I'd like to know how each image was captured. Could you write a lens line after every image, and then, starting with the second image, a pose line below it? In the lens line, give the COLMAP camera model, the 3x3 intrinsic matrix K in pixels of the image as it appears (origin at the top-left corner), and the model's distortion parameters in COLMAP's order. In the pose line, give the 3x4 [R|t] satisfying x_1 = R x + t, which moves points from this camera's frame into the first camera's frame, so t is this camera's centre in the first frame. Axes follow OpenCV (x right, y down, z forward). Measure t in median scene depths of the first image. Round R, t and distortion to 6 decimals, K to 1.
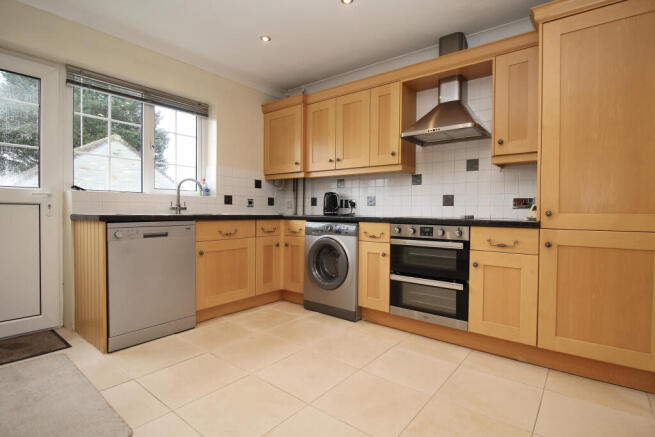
lens RADIAL K [[259.7, 0, 327.0], [0, 259.7, 206.3], [0, 0, 1]] dist [-0.000919, -0.000240]
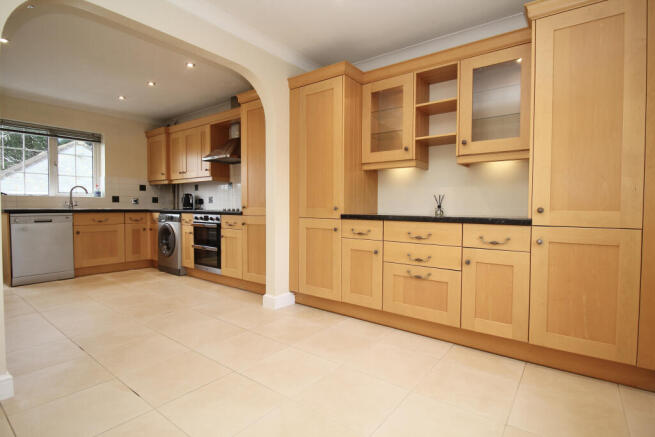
lens RADIAL K [[264.0, 0, 328.2], [0, 264.0, 206.5], [0, 0, 1]] dist [0.001829, 0.000181]
pose [[0.999932, -0.002492, 0.011396, 0.798773], [0.002388, 0.999955, 0.009181, 0.005416], [-0.011419, -0.009153, 0.999893, -0.500265]]
